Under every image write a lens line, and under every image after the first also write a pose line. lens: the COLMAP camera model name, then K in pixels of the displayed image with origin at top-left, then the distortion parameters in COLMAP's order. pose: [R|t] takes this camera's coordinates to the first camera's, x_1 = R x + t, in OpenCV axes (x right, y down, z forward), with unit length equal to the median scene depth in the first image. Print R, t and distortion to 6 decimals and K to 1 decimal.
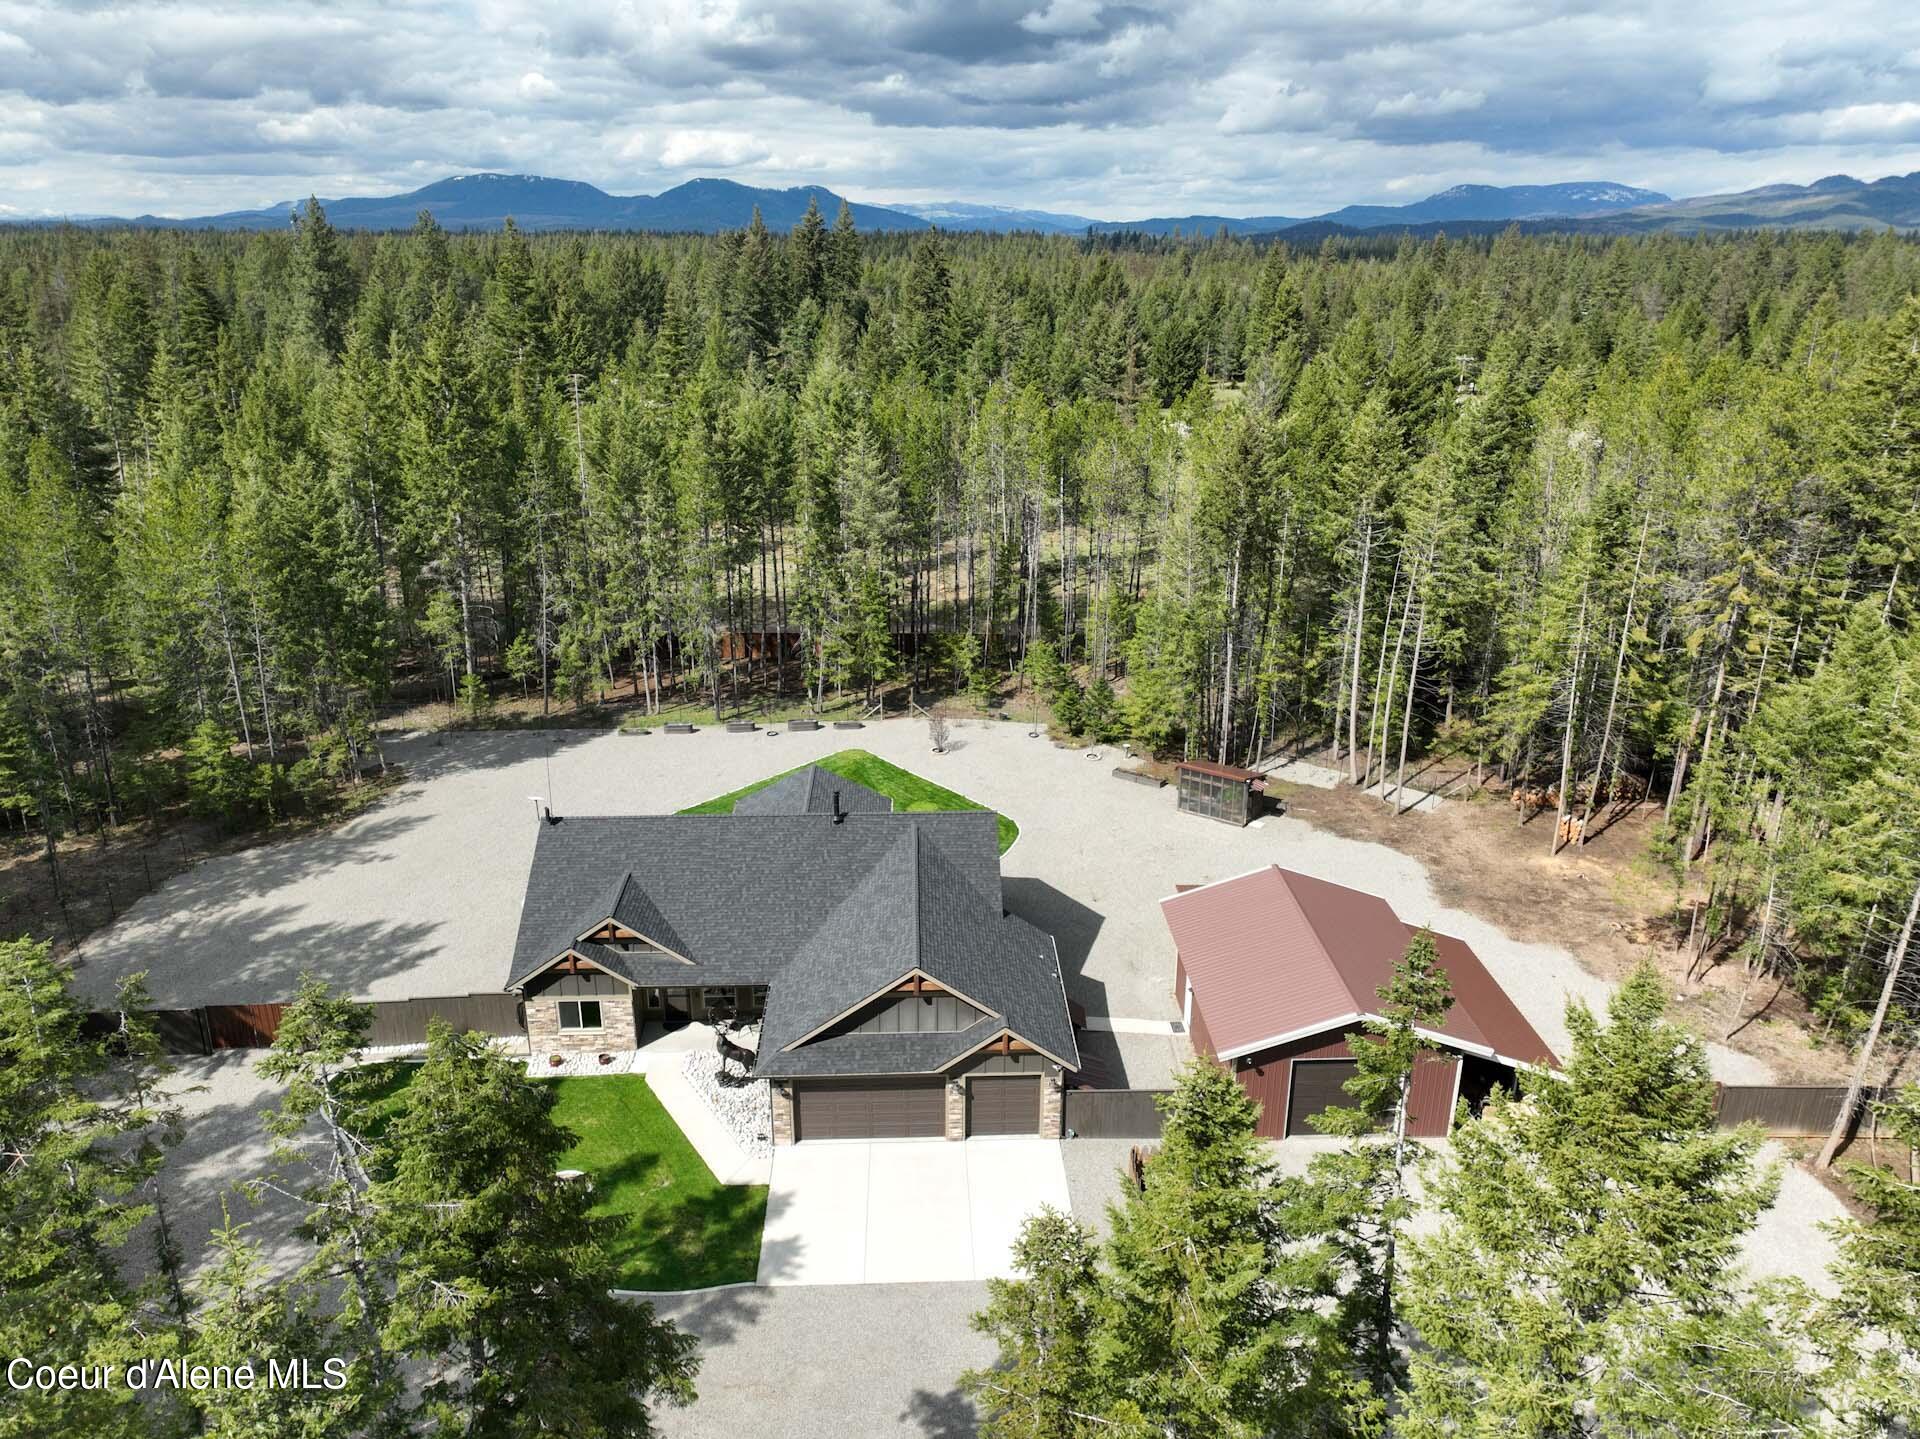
lens RADIAL K [[1363.7, 0, 956.9], [0, 1363.7, 709.7], [0, 0, 1]] dist [-0.001190, 0.006799]
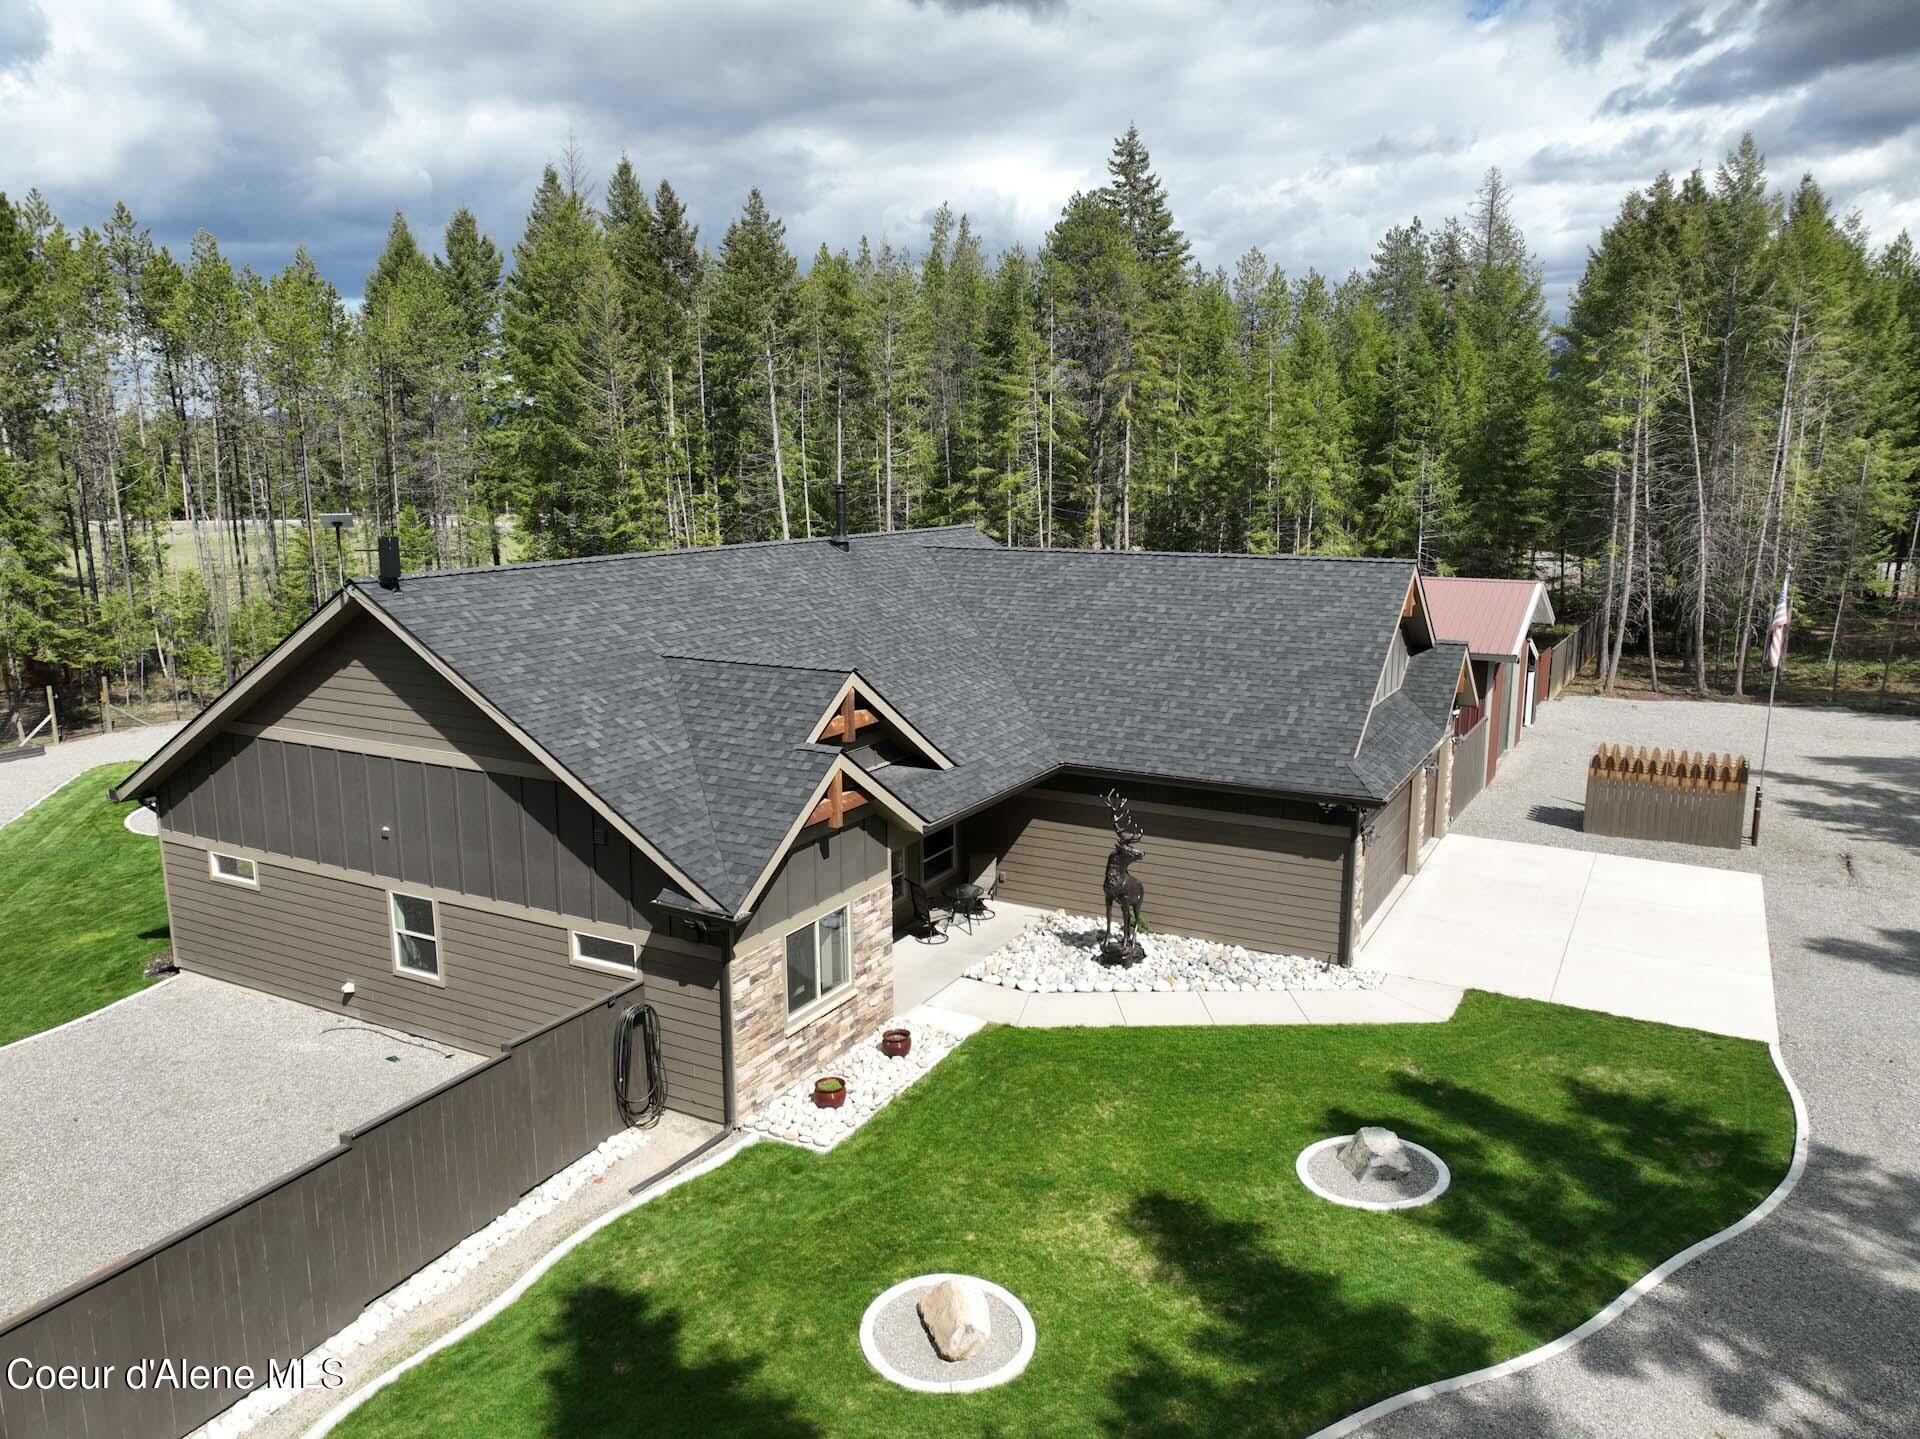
lens RADIAL K [[1357.2, 0, 975.6], [0, 1357.2, 726.9], [0, 0, 1]] dist [-0.005328, 0.014523]
pose [[0.505373, -0.167835, 0.846422, -0.373678], [0.292935, 0.956020, 0.014664, 0.111936], [-0.811657, 0.240536, 0.532311, 0.495328]]
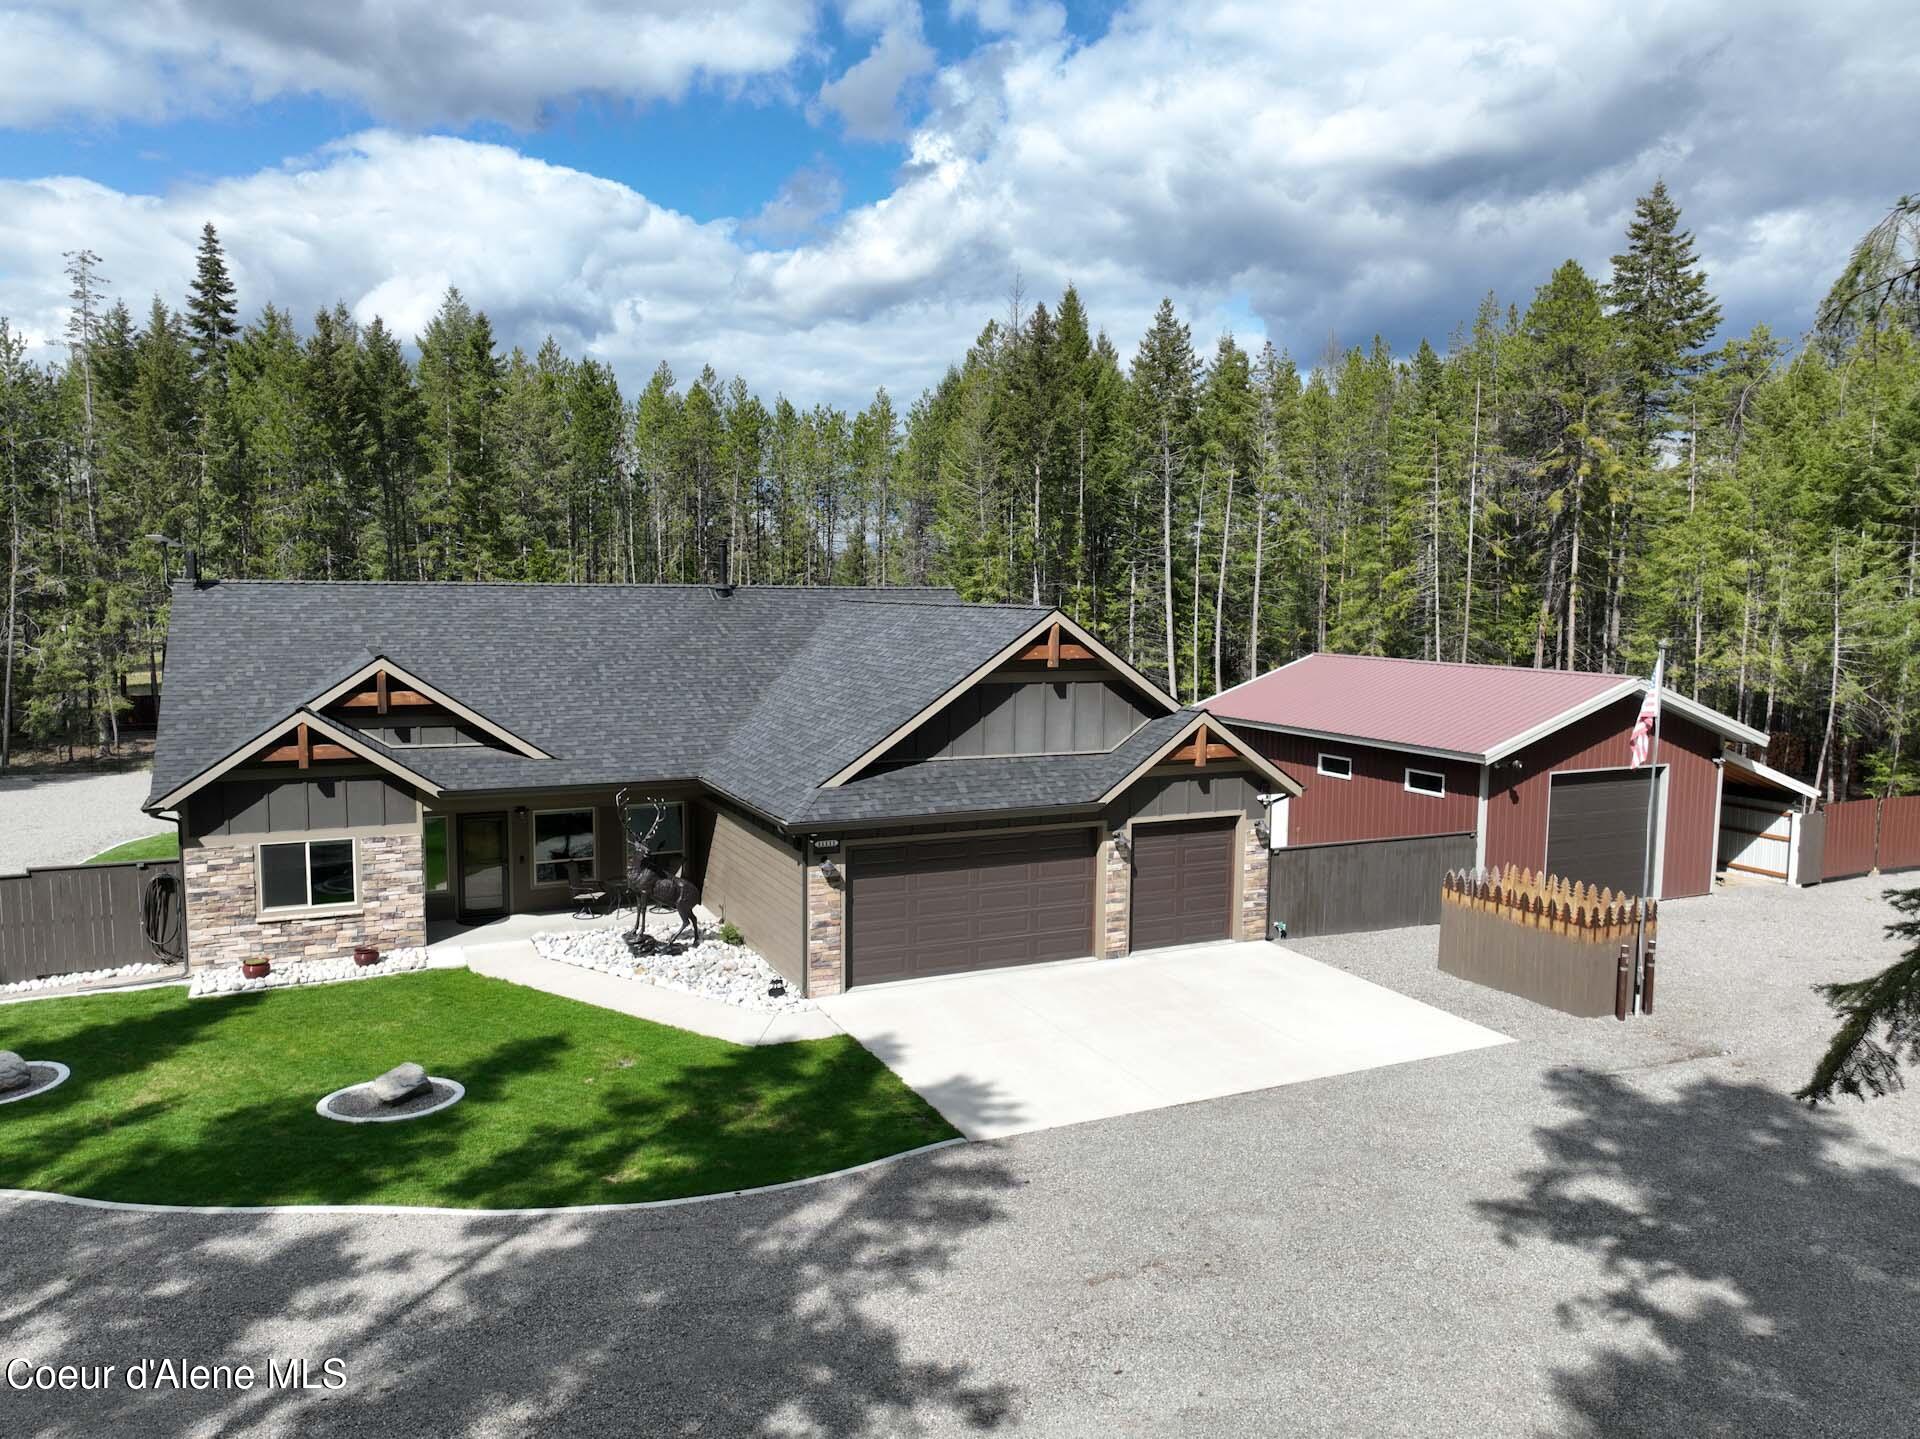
lens RADIAL K [[1365.2, 0, 963.4], [0, 1365.2, 717.3], [0, 0, 1]] dist [0.006545, 0.000234]
pose [[0.917760, -0.029155, 0.396063, -0.167772], [0.124812, 0.967943, -0.217963, 0.203012], [-0.377012, 0.249471, 0.891979, 0.302124]]
